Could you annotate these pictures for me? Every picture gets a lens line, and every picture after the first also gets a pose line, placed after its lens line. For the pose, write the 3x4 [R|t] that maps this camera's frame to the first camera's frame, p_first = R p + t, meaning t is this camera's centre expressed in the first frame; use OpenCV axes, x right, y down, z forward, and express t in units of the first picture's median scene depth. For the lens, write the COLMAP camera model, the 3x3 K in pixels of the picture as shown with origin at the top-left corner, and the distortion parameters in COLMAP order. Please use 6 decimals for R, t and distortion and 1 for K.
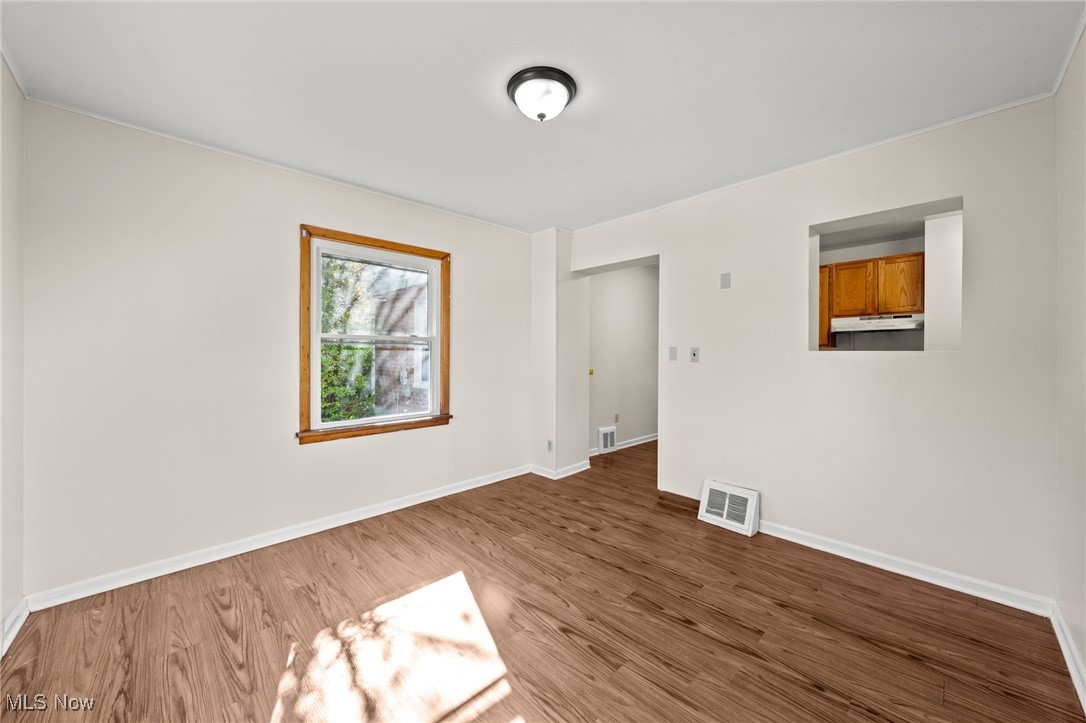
lens RADIAL K [[395.1, 0, 541.7], [0, 395.1, 355.3], [0, 0, 1]] dist [-0.001240, 0.000005]
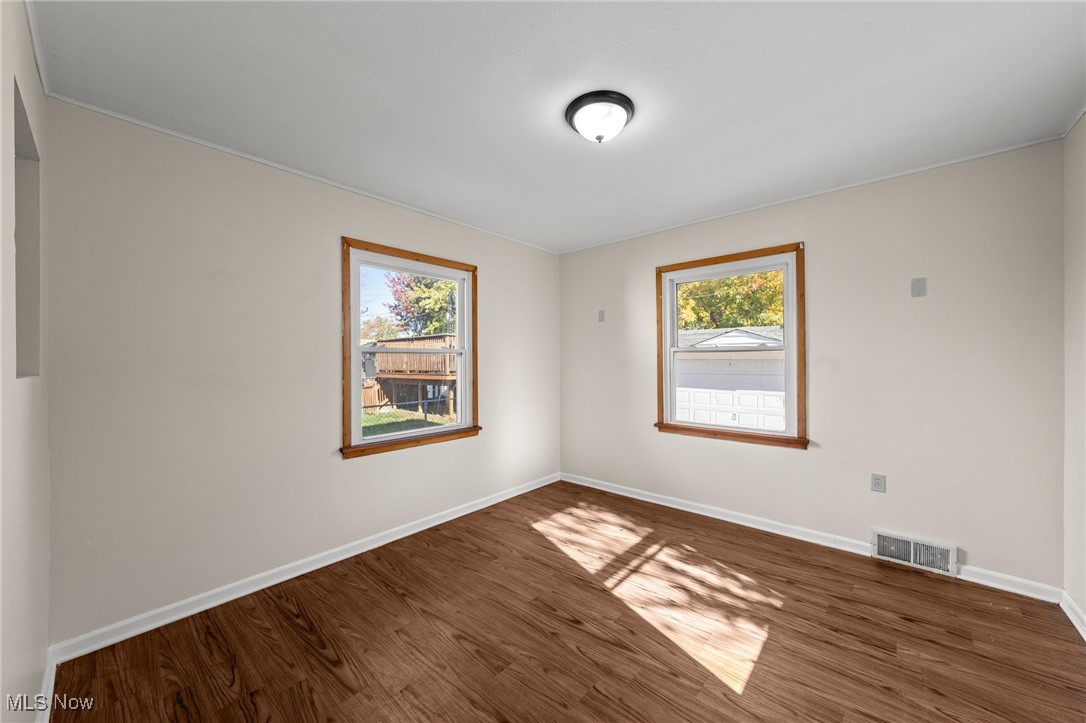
lens RADIAL K [[395.1, 0, 541.7], [0, 395.1, 355.3], [0, 0, 1]] dist [-0.001240, 0.000005]
pose [[-0.996967, 0.003802, -0.077729, 0.231198], [0.004563, 0.999943, -0.009617, -0.040872], [0.077689, -0.009943, -0.996928, 2.013014]]
